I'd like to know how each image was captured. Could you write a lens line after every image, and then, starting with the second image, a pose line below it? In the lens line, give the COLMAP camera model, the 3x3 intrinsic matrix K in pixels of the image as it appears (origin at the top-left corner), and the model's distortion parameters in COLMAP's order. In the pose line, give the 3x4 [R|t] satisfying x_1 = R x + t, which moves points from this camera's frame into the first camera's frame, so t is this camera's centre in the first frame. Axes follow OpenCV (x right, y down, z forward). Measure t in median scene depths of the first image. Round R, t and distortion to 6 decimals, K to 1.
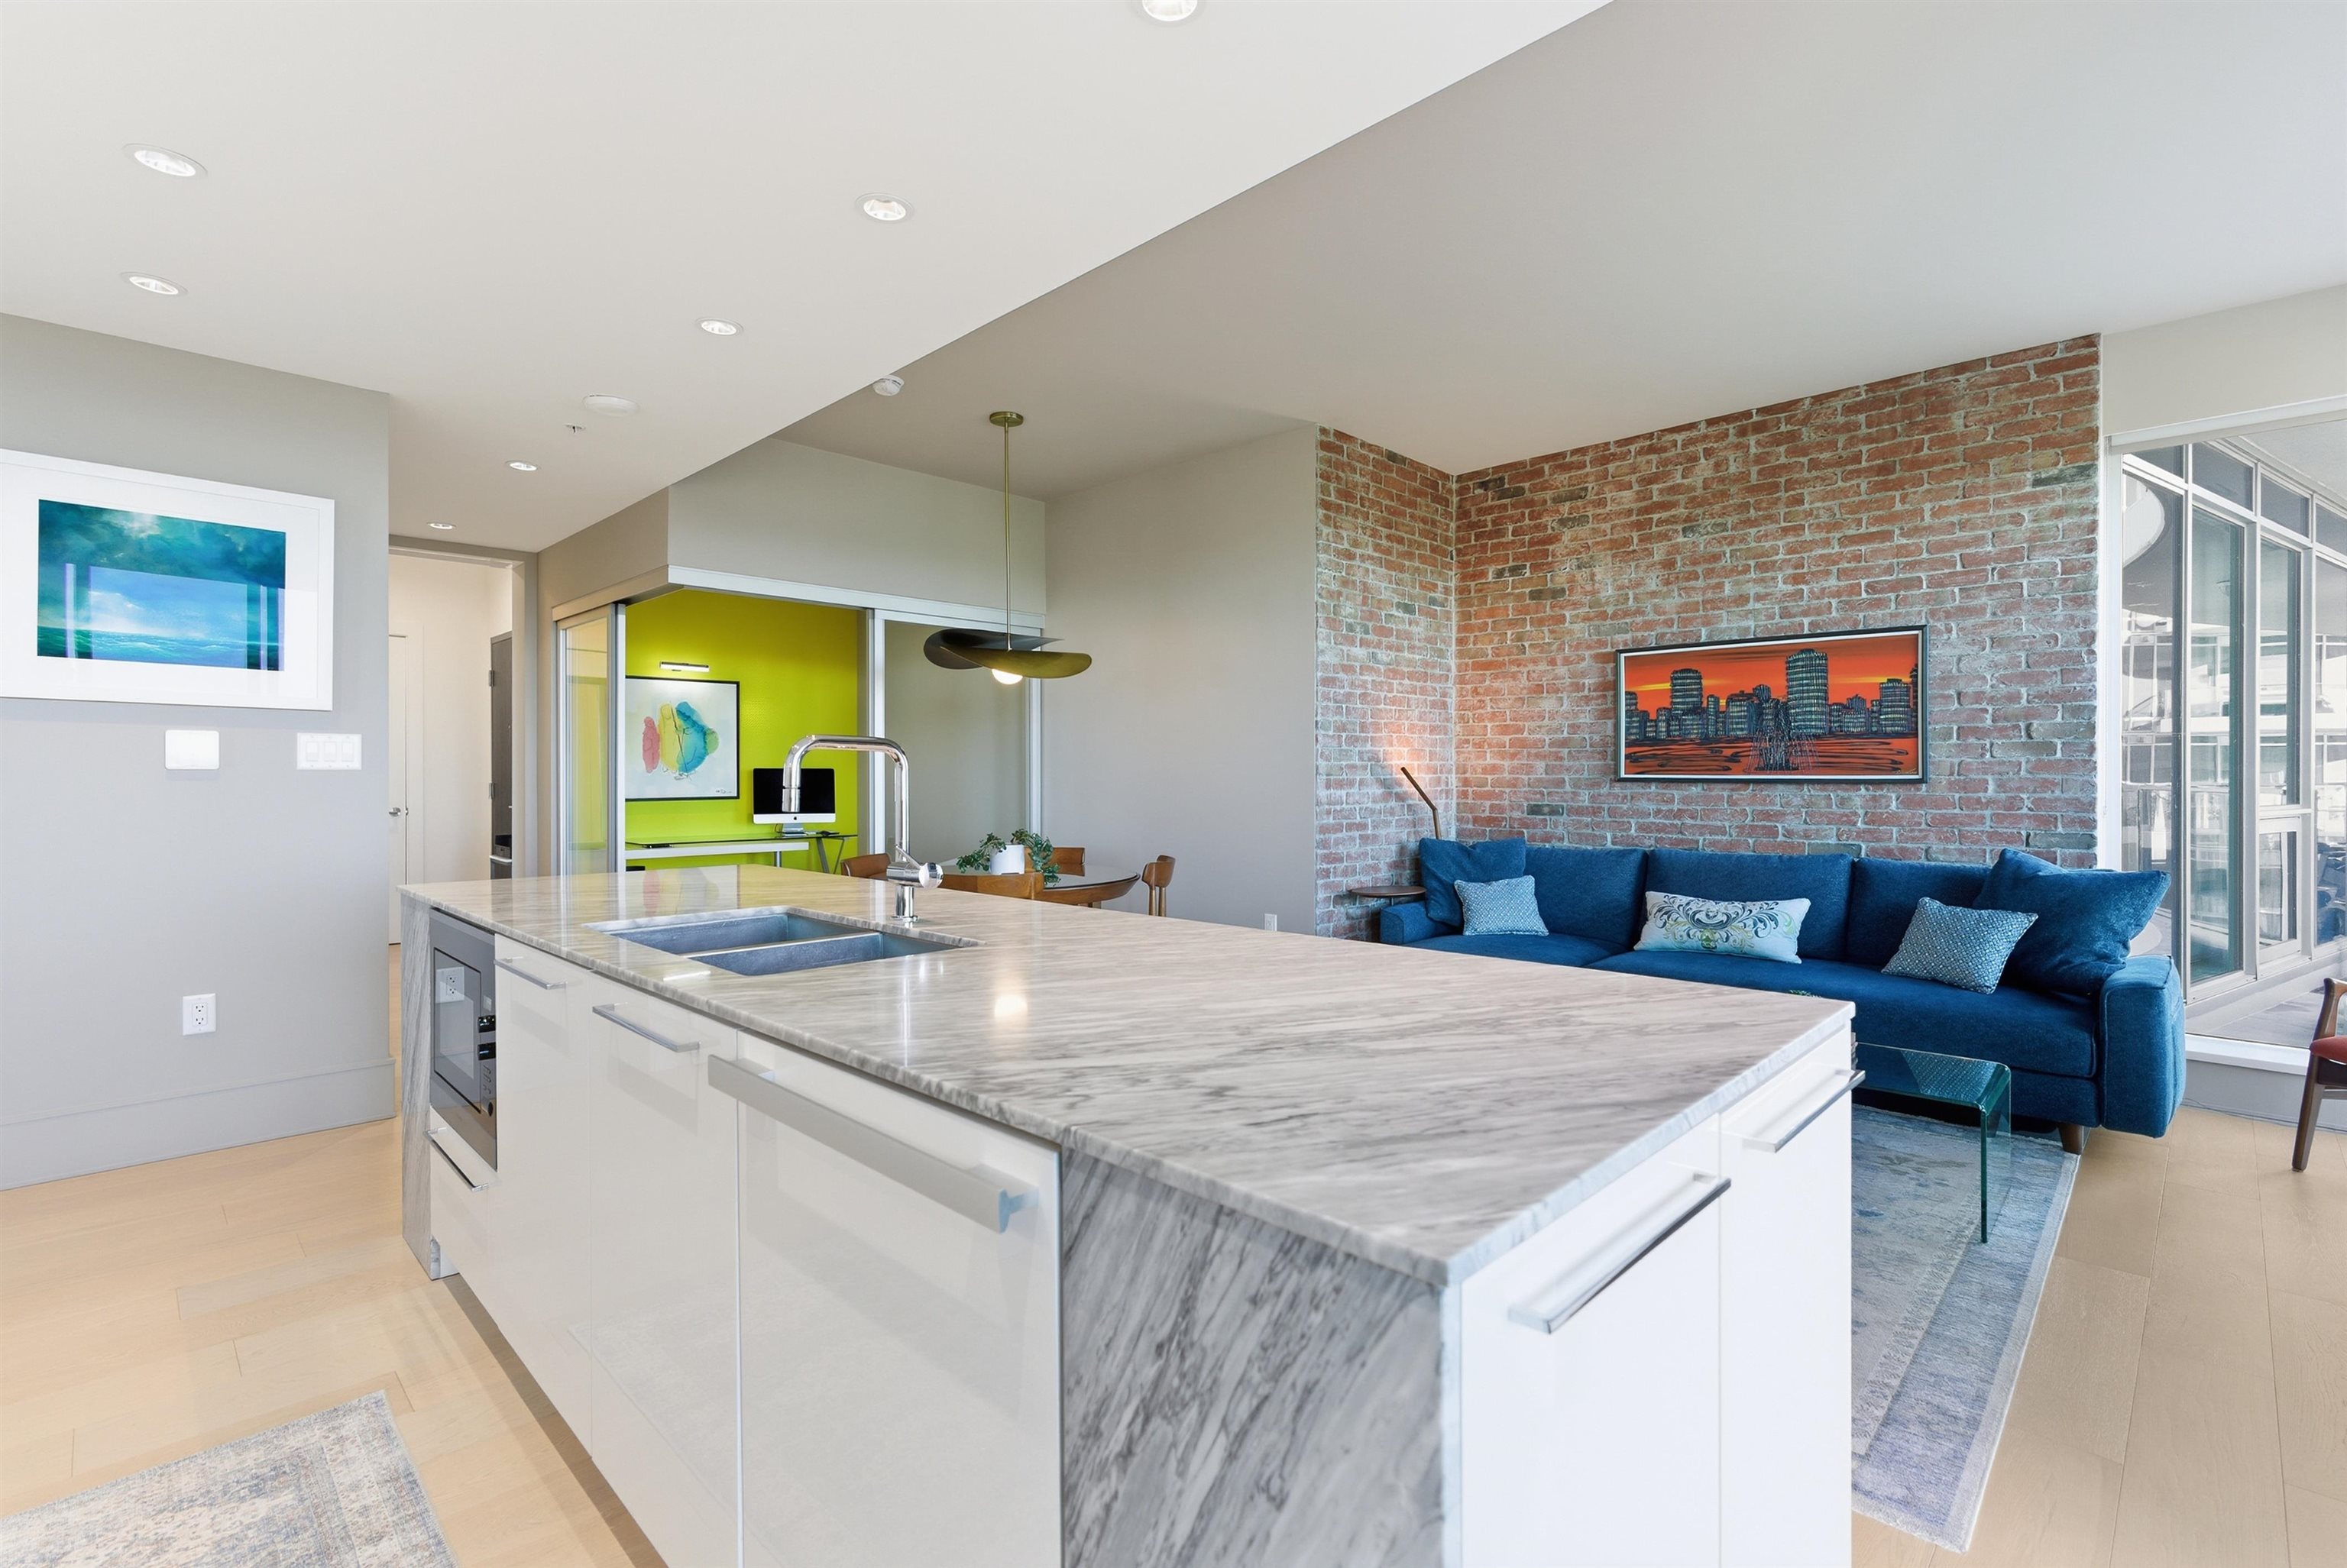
lens RADIAL K [[1061.2, 0, 1174.6], [0, 1061.2, 779.0], [0, 0, 1]] dist [-0.007715, 0.002483]
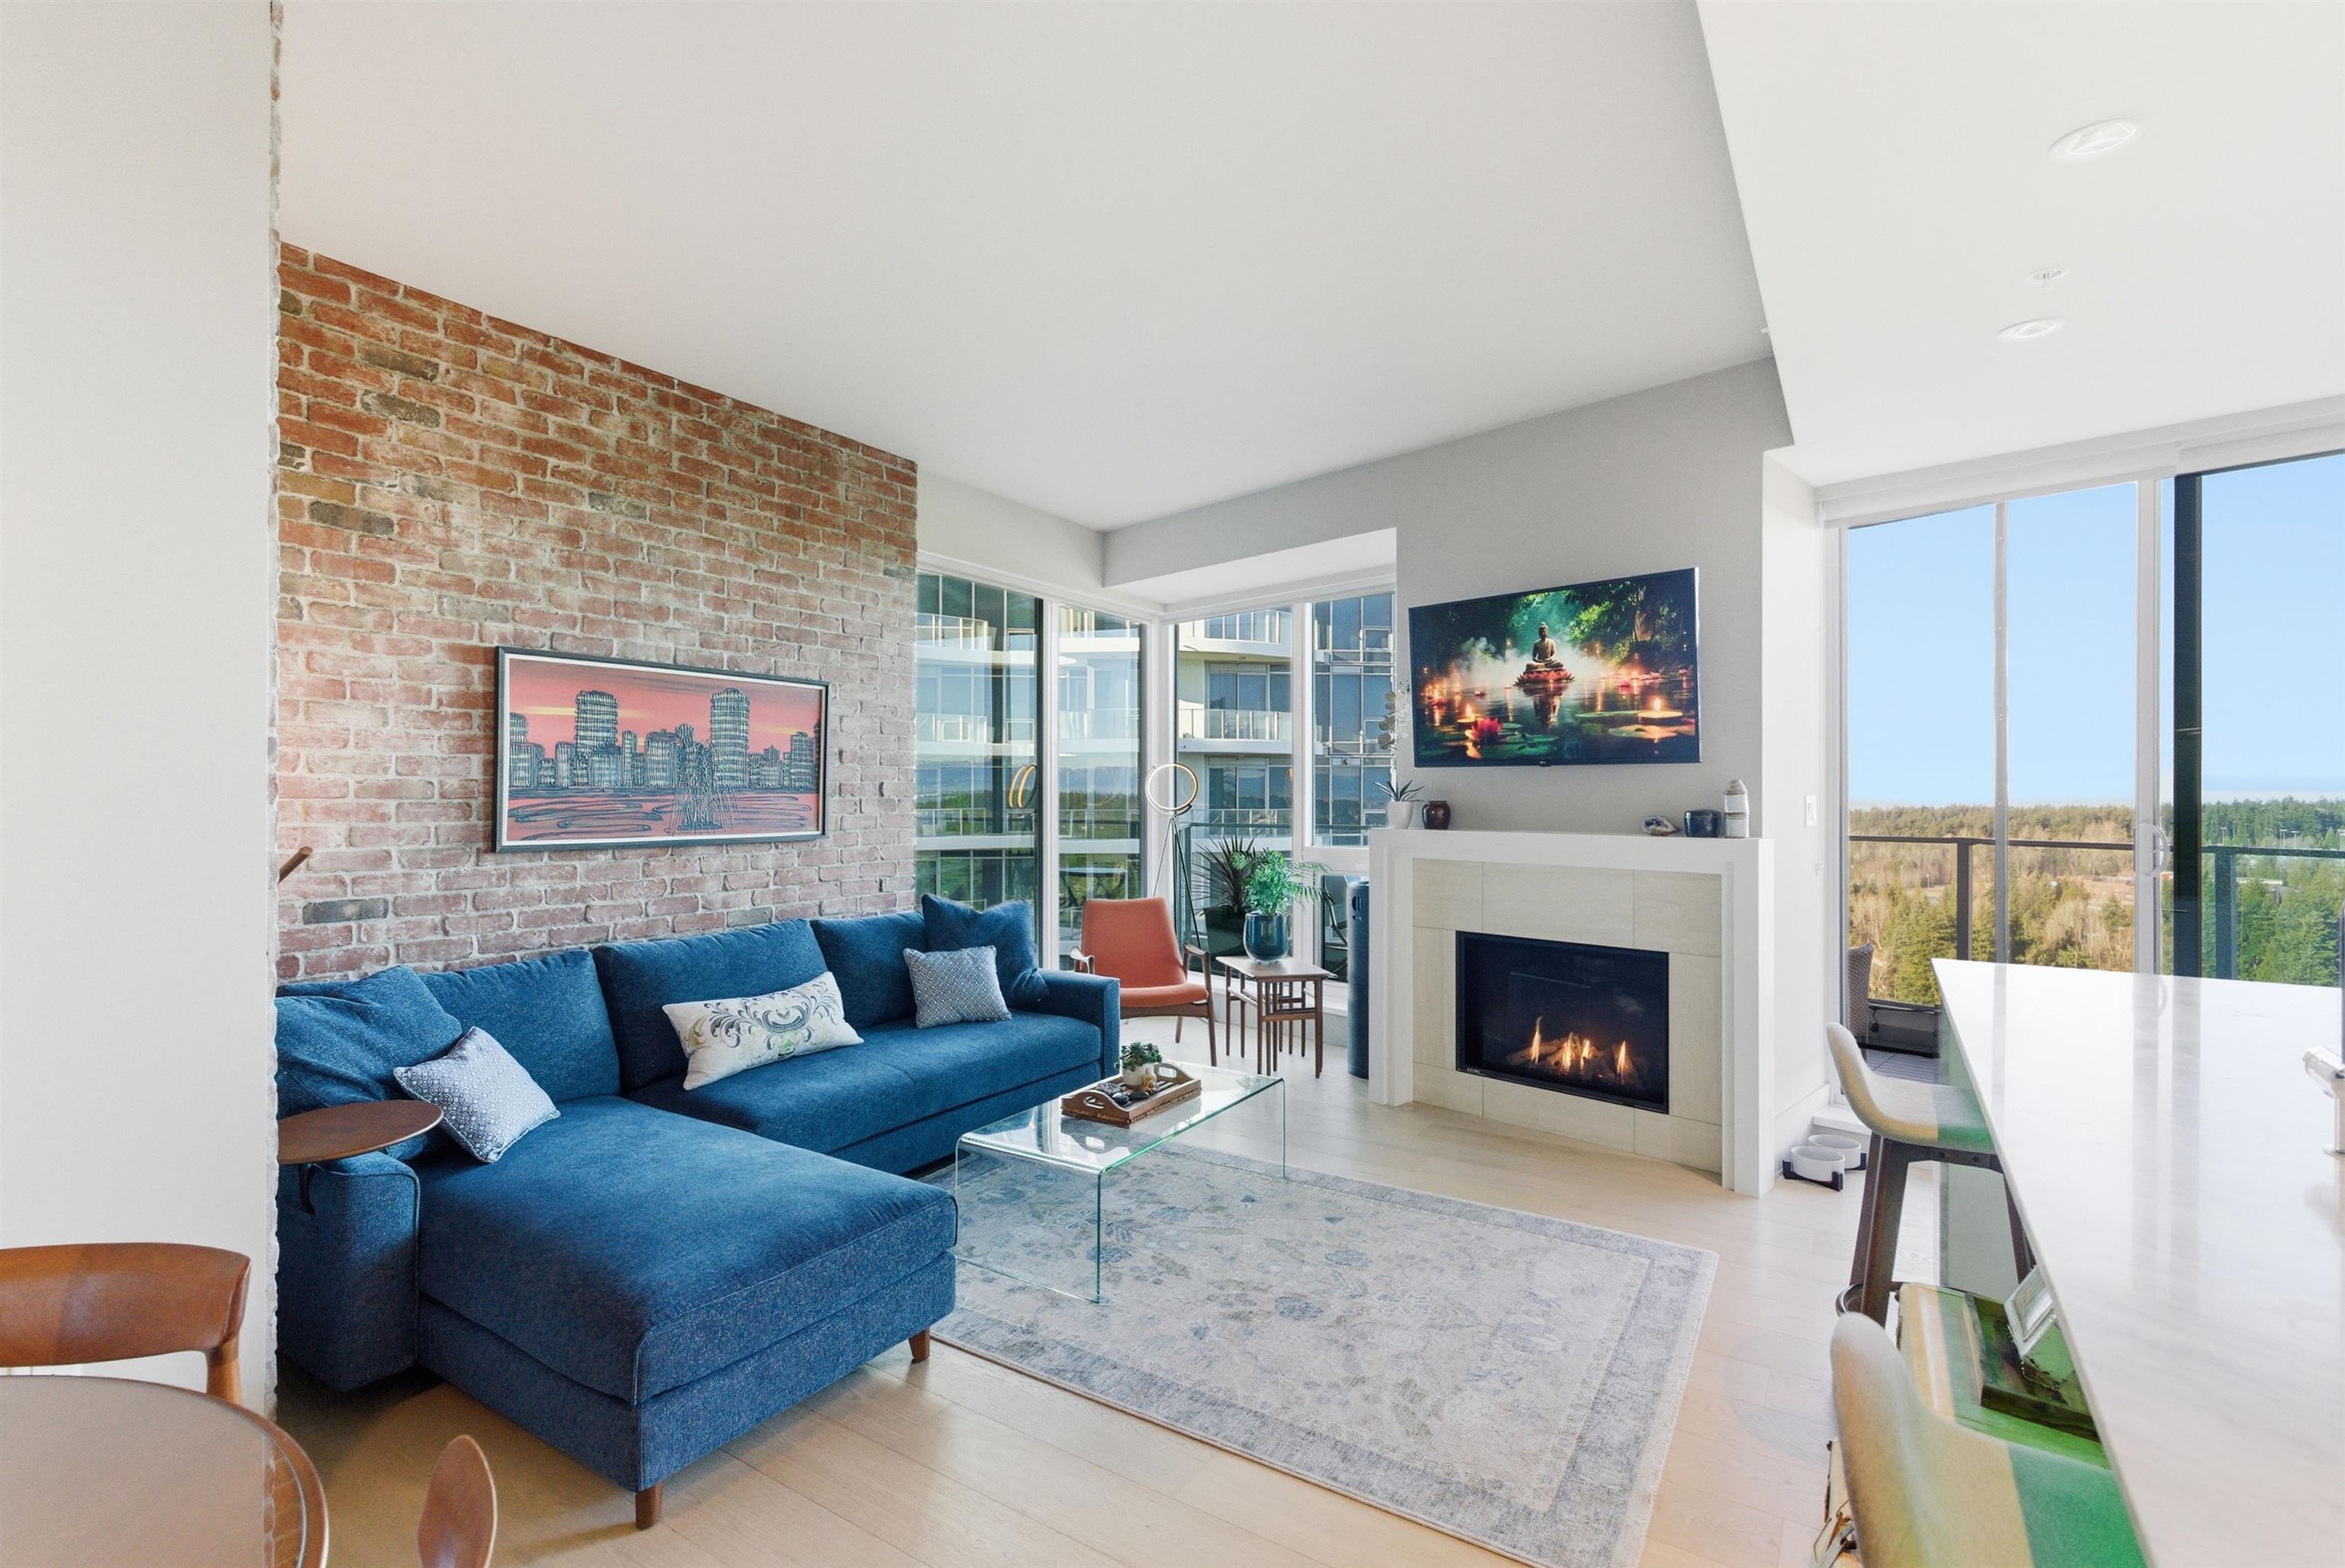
lens RADIAL K [[1060.5, 0, 1176.9], [0, 1060.5, 790.4], [0, 0, 1]] dist [-0.007715, 0.002483]
pose [[-0.201552, 0.001322, 0.979477, -0.297737], [0.001249, 0.999999, -0.001093, -0.034879], [-0.979477, 0.001004, -0.201553, 0.751267]]
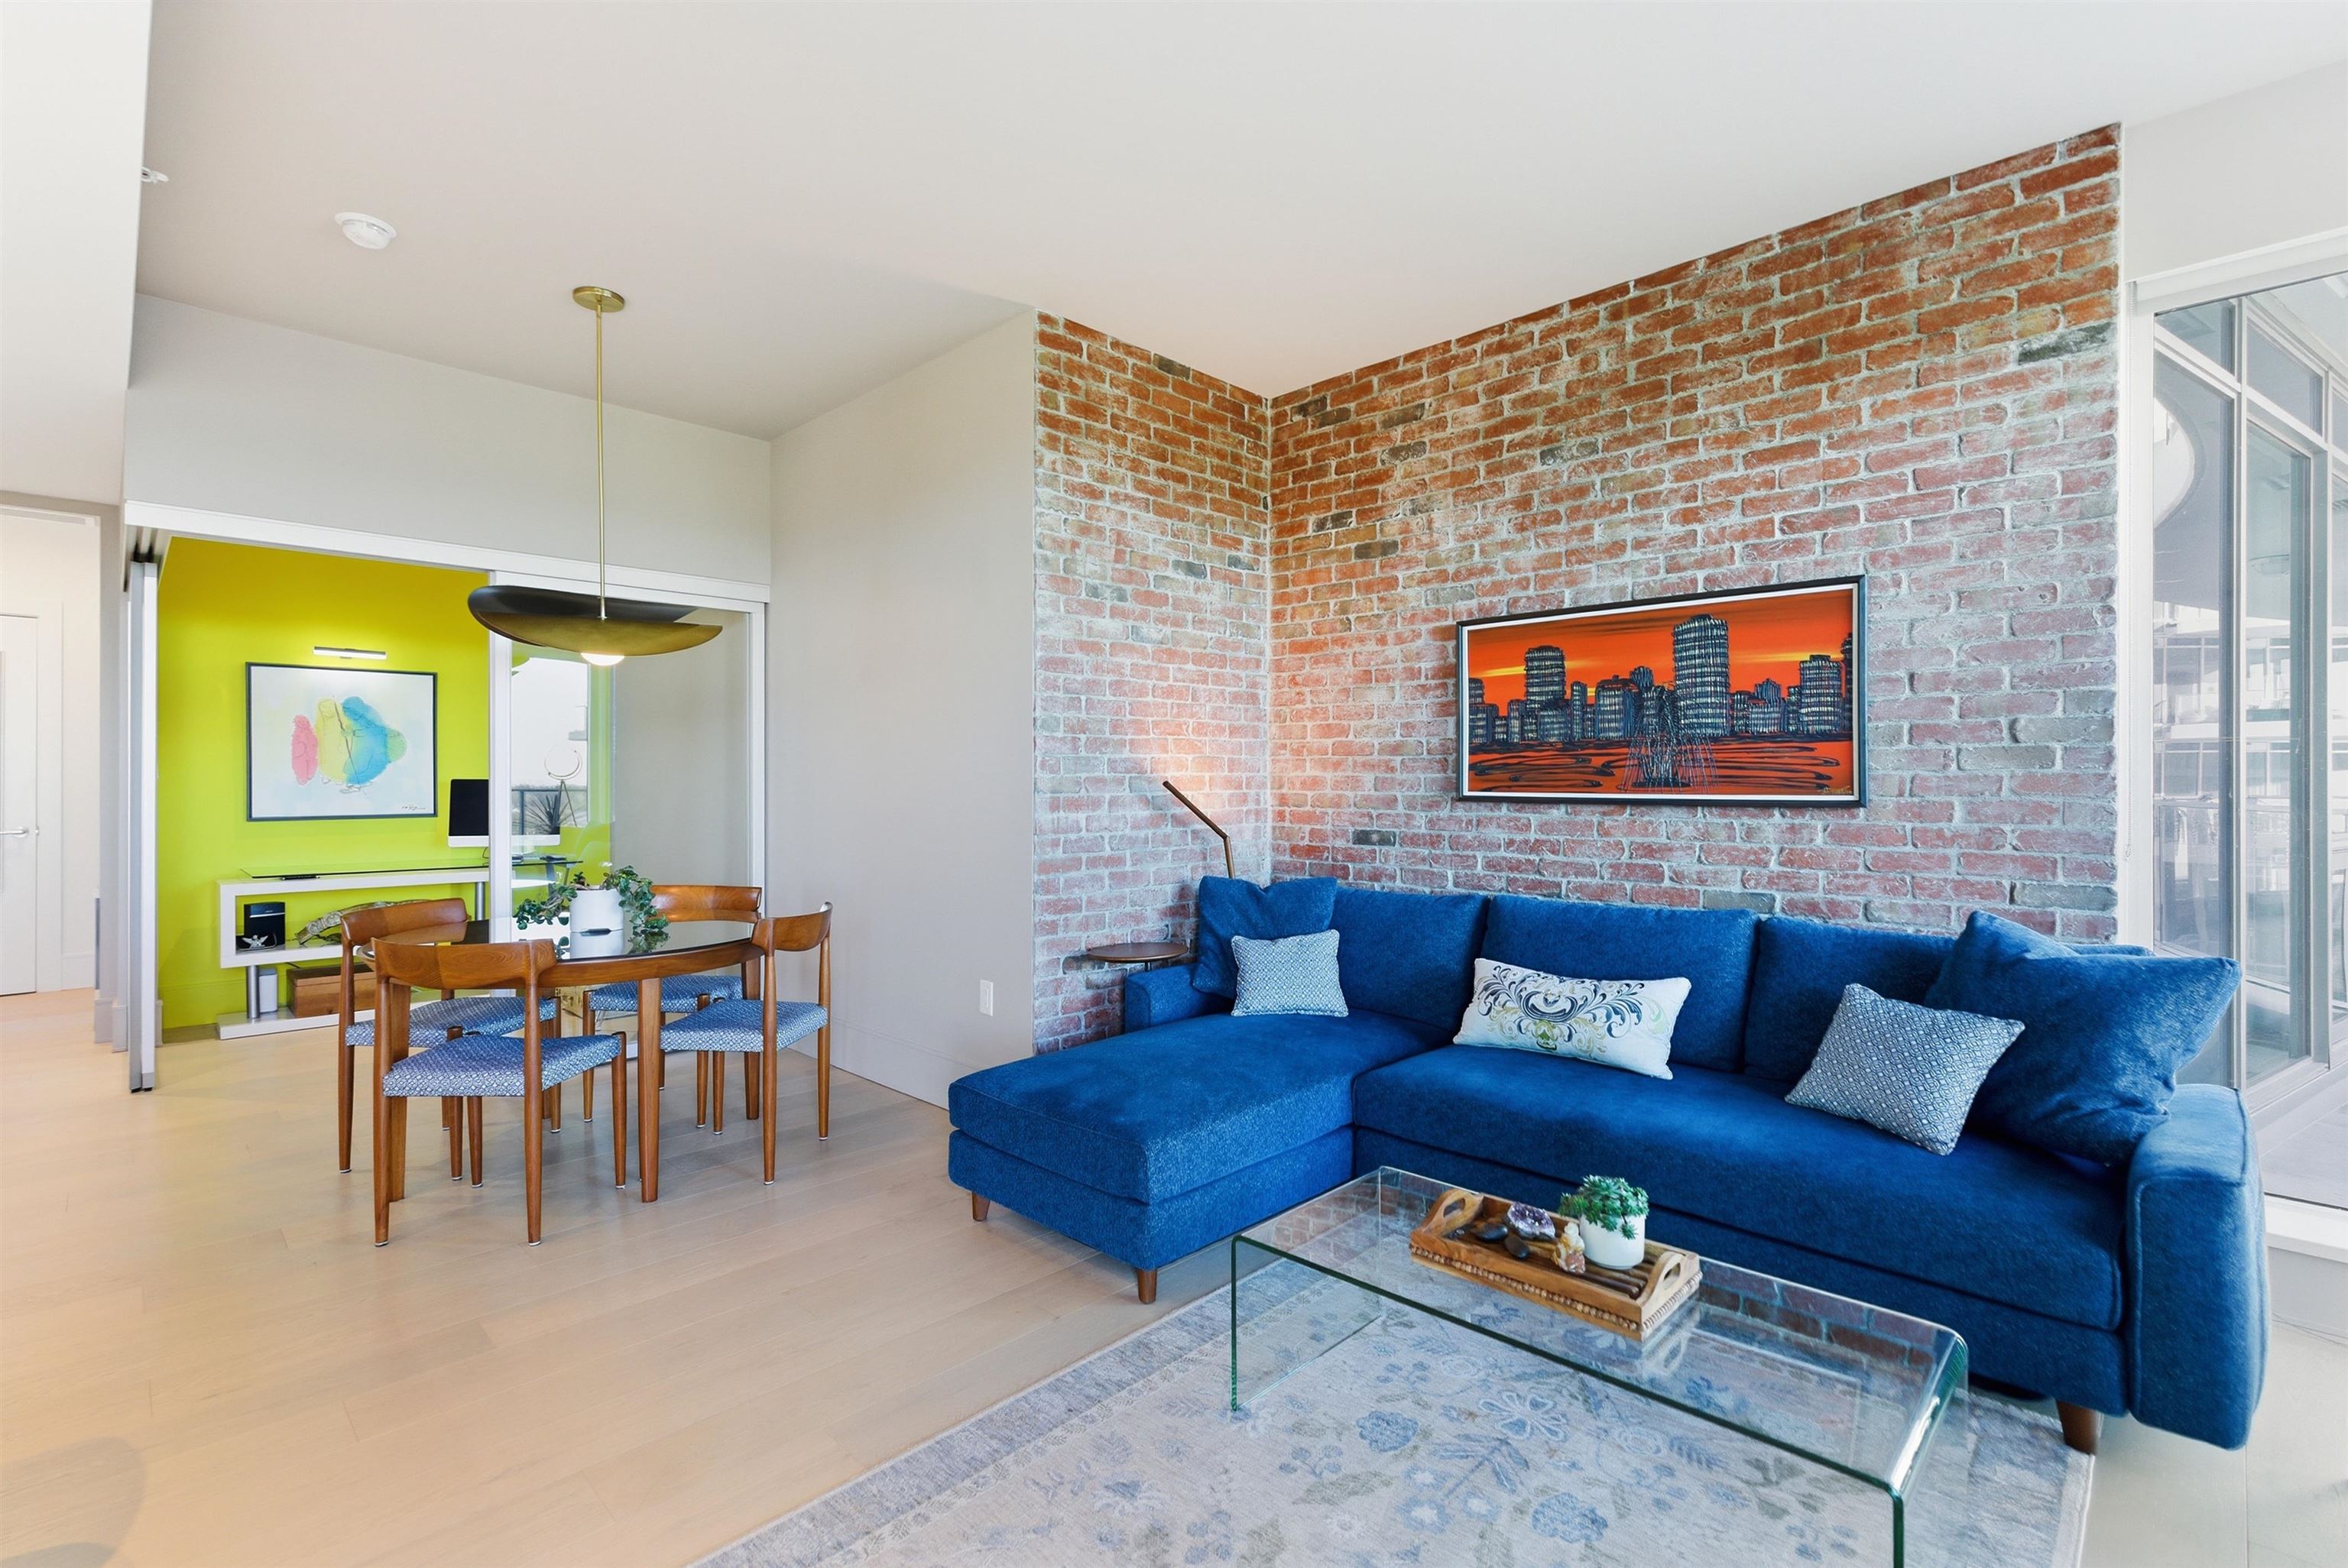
lens RADIAL K [[1061.7, 0, 1177.9], [0, 1061.7, 782.4], [0, 0, 1]] dist [-0.007715, 0.002483]
pose [[0.999999, 0.000606, -0.000889, 0.230661], [-0.000608, 0.999997, -0.002393, -0.008863], [0.000888, 0.002393, 0.999997, 0.272444]]
